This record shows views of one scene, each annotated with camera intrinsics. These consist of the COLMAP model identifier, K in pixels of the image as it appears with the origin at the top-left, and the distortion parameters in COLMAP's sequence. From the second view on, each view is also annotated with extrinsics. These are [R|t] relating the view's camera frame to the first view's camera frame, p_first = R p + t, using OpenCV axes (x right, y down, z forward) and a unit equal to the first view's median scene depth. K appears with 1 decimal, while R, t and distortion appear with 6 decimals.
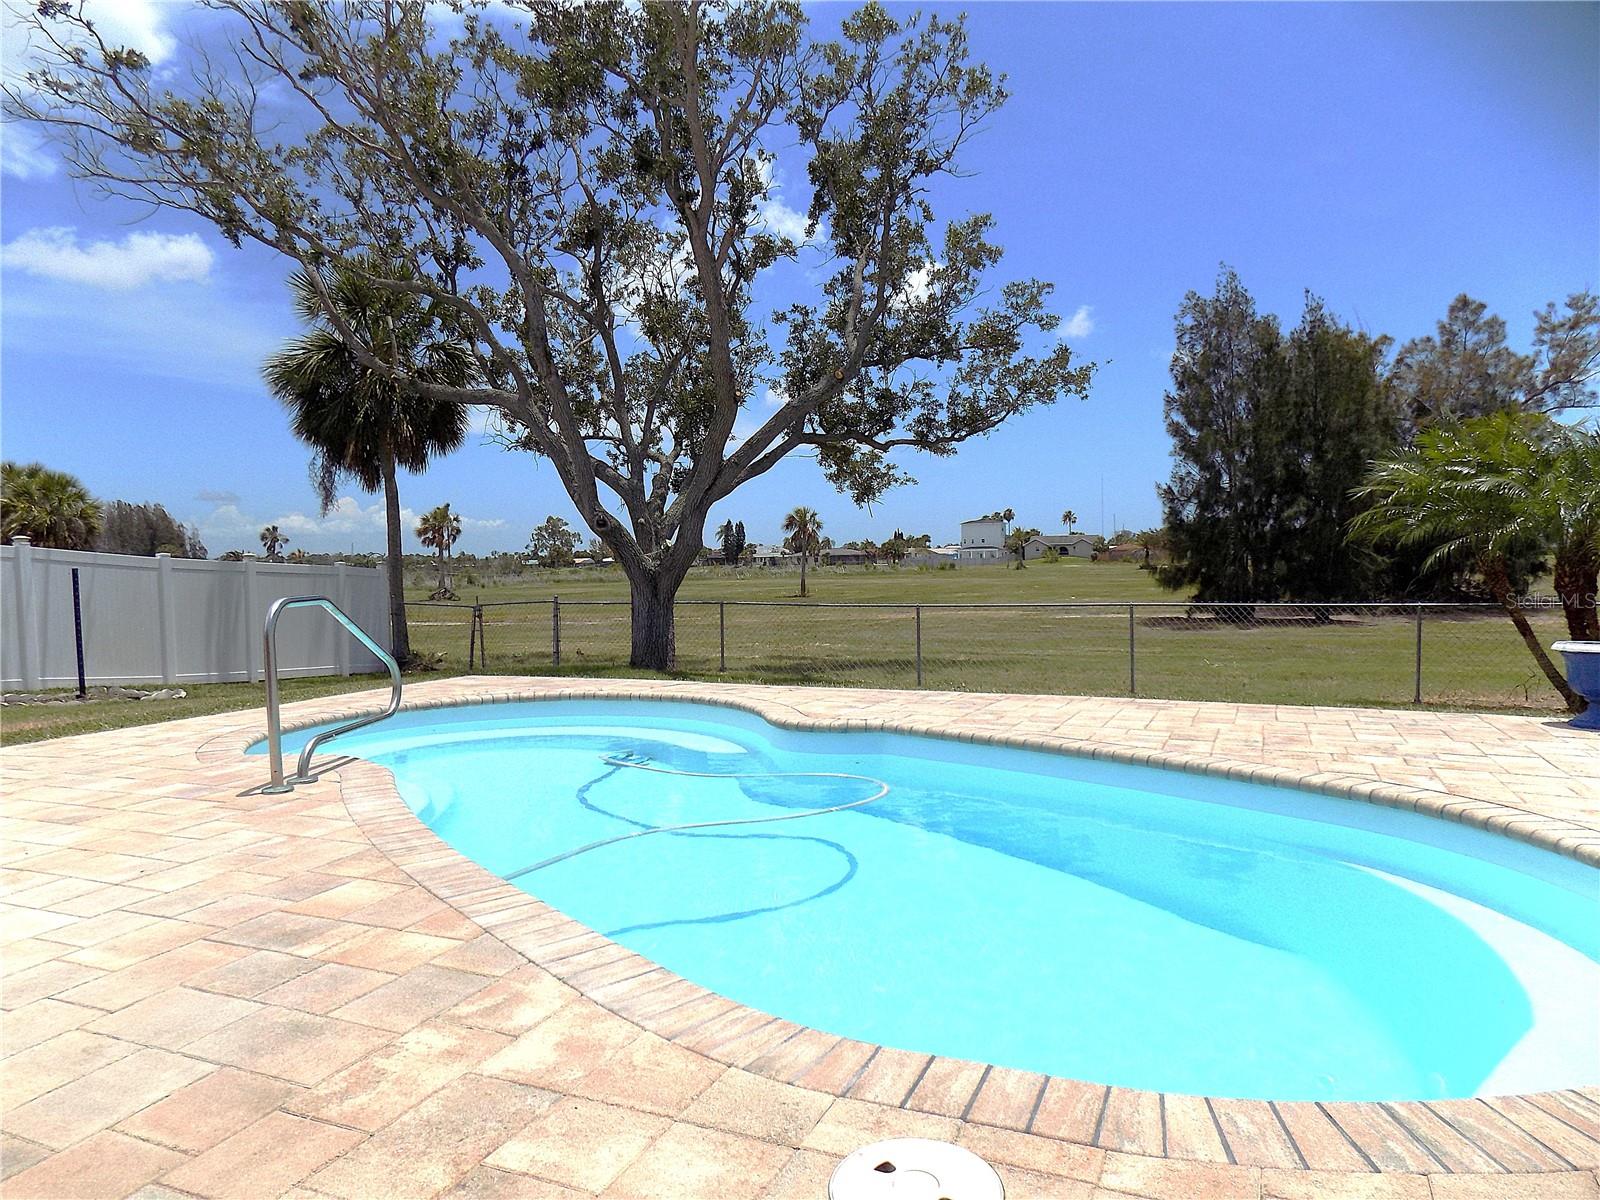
lens RADIAL K [[1097.1, 0, 798.2], [0, 1097.1, 604.6], [0, 0, 1]] dist [-0.060160, 0.062074]
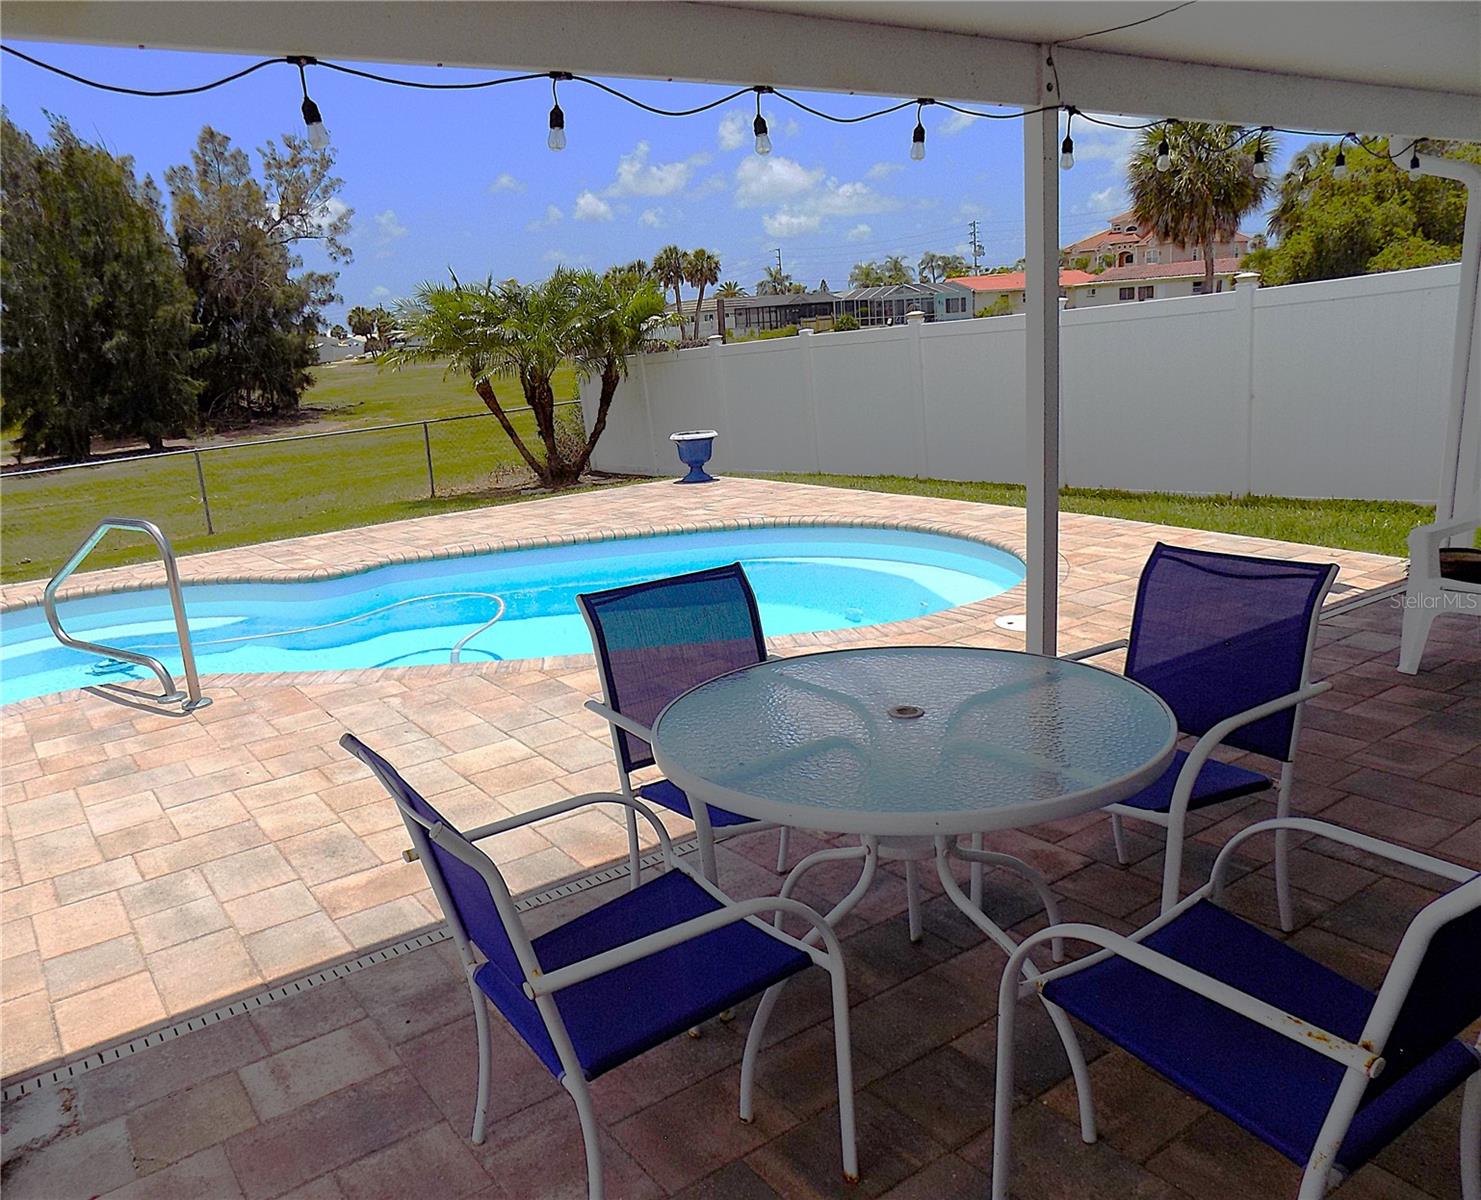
lens RADIAL K [[1159.9, 0, 674.9], [0, 1159.9, 595.2], [0, 0, 1]] dist [-0.065543, 0.032370]
pose [[0.538913, -0.219997, 0.813126, -0.285677], [0.101010, 0.975206, 0.196902, -0.026725], [-0.836283, -0.023979, 0.547773, 0.002525]]
